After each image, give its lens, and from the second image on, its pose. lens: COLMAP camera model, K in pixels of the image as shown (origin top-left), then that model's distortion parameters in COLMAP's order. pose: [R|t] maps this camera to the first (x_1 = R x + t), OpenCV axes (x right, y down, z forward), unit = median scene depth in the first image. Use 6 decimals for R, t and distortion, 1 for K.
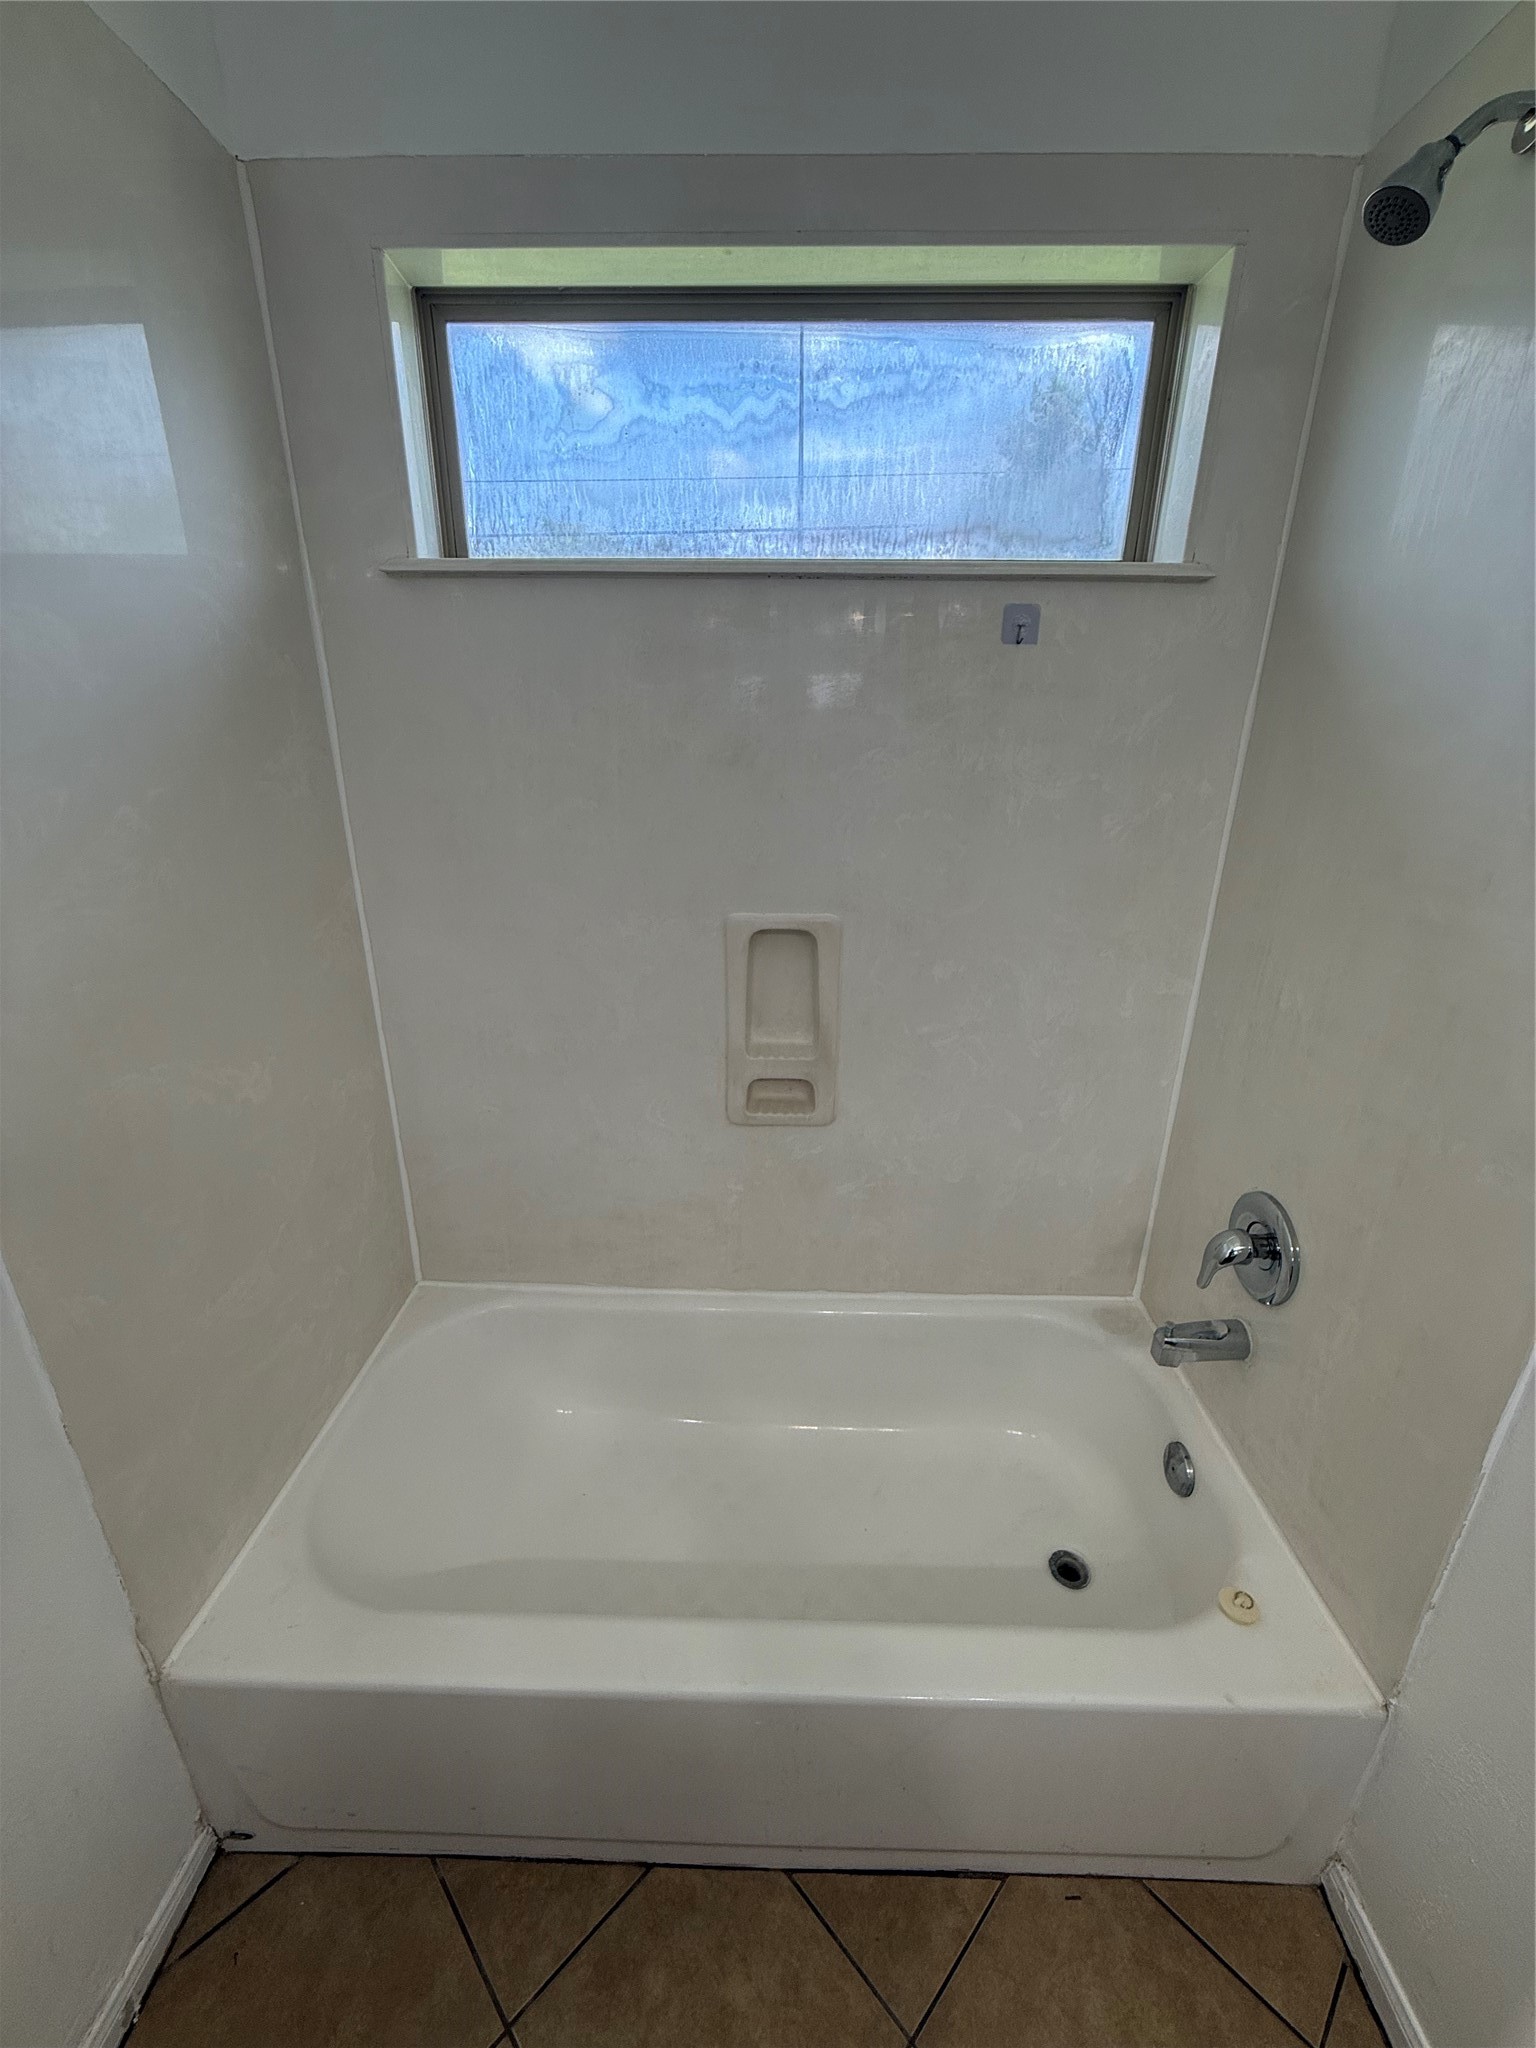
lens RADIAL K [[817.9, 0, 768.0], [0, 817.9, 1024.0], [0, 0, 1]] dist [0.000469, -0.000249]
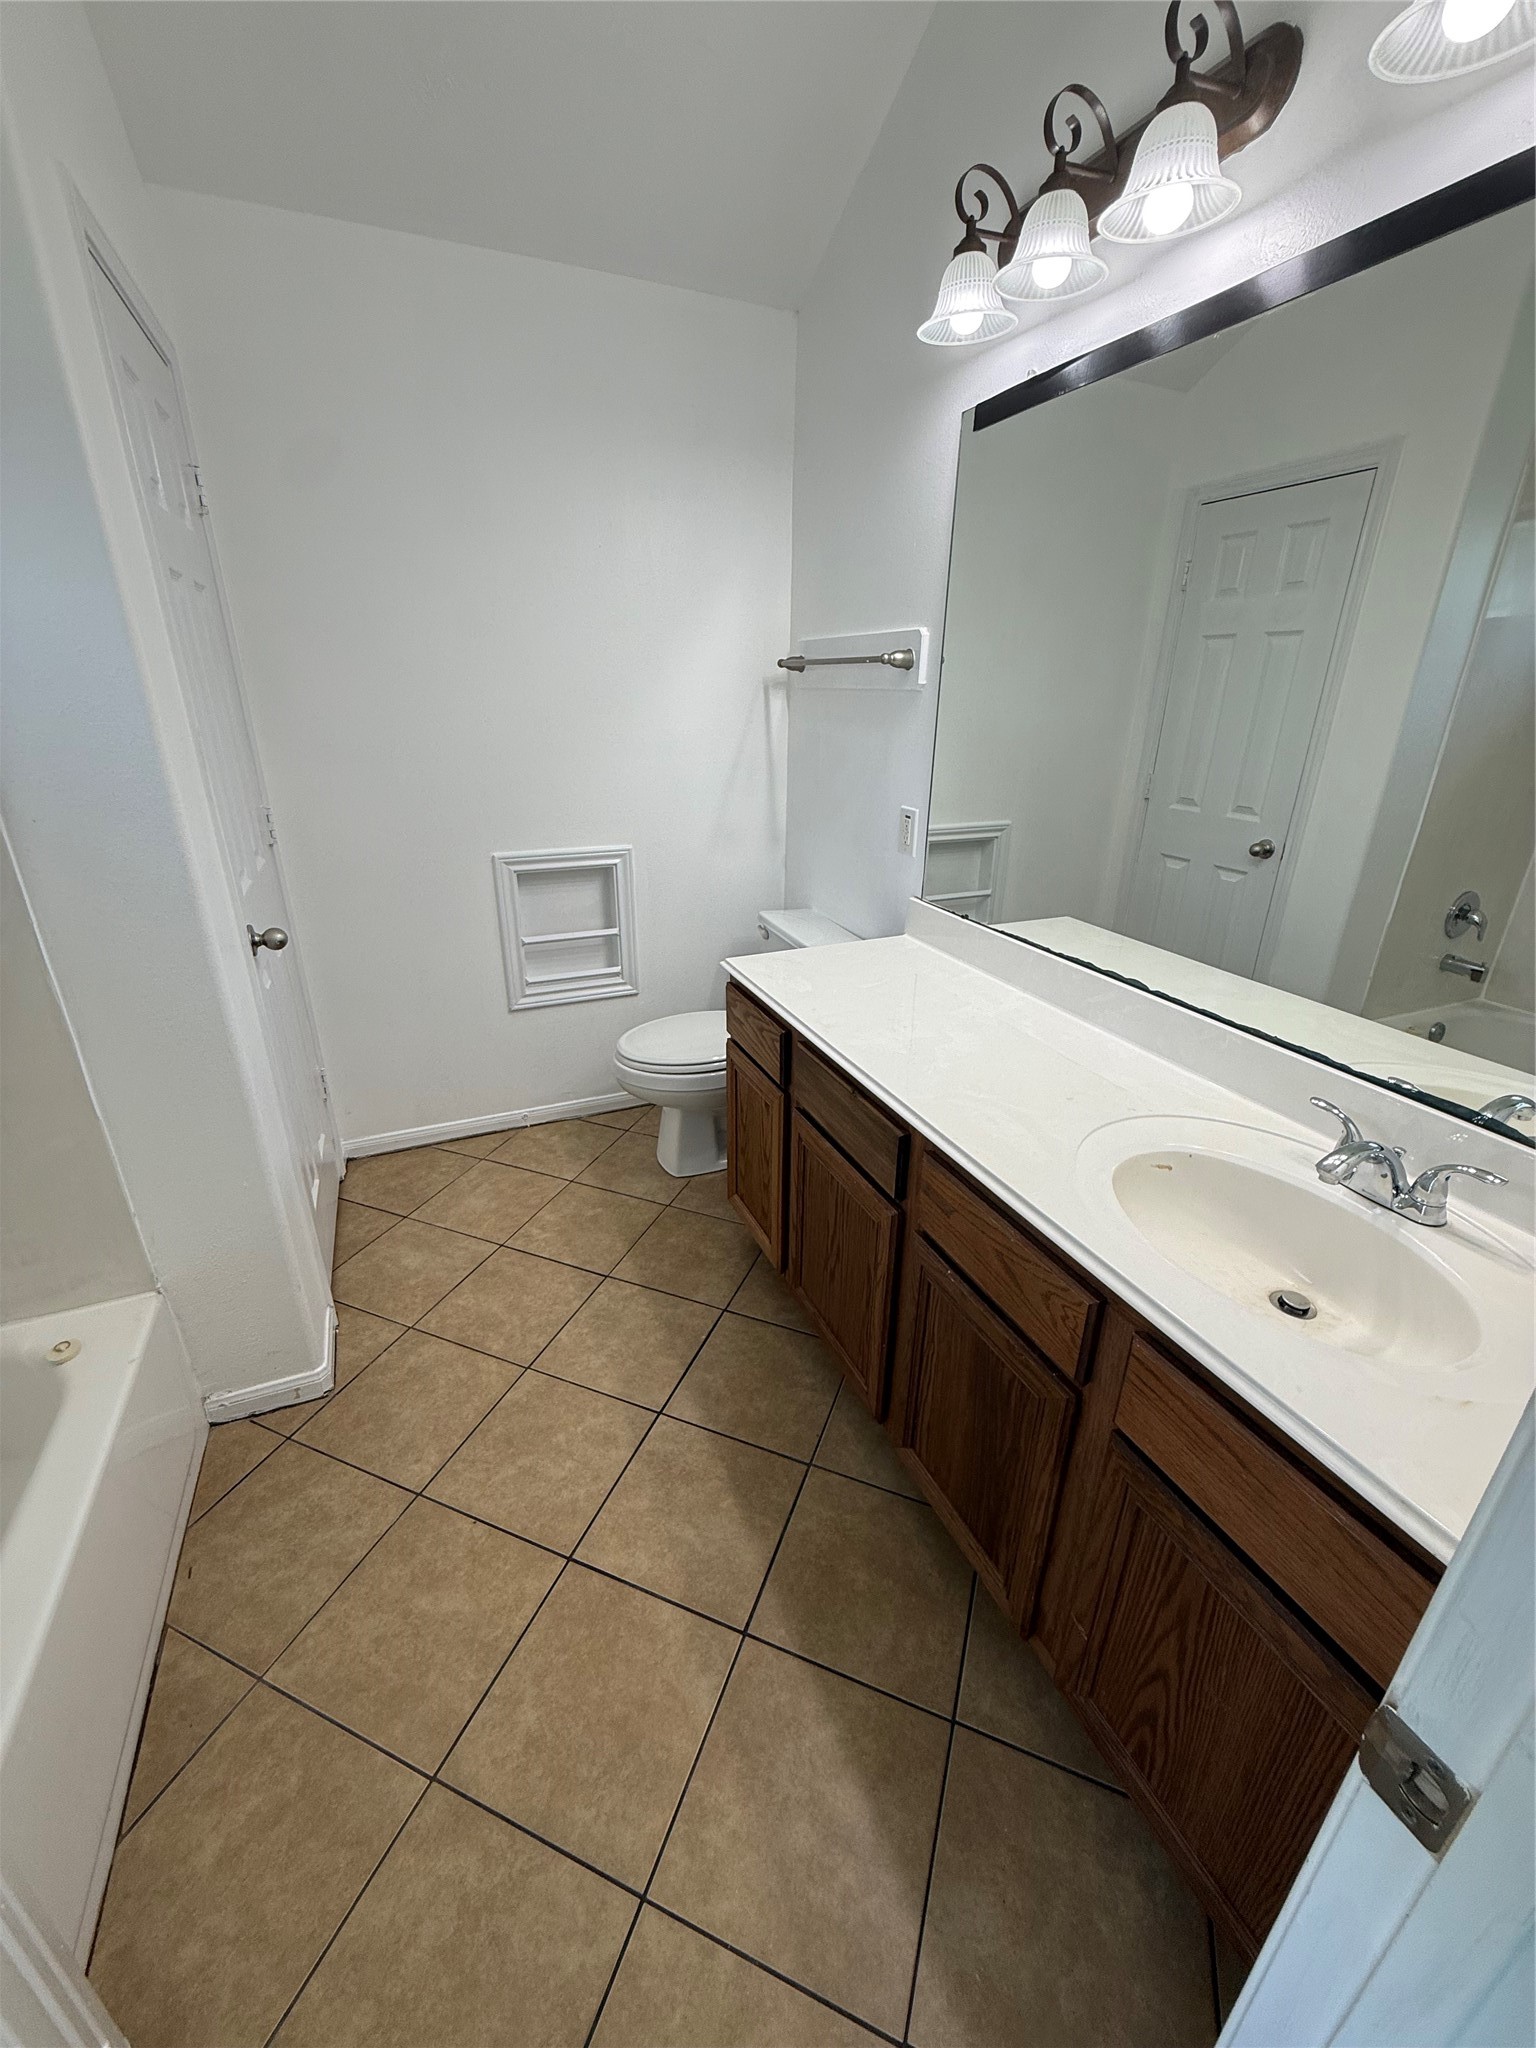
lens RADIAL K [[817.9, 0, 768.0], [0, 817.9, 1024.0], [0, 0, 1]] dist [0.000469, -0.000249]
pose [[-0.420483, -0.361262, 0.832276, -0.849268], [0.295724, 0.812647, 0.502148, -0.037161], [-0.857754, 0.457269, -0.234870, 0.114540]]
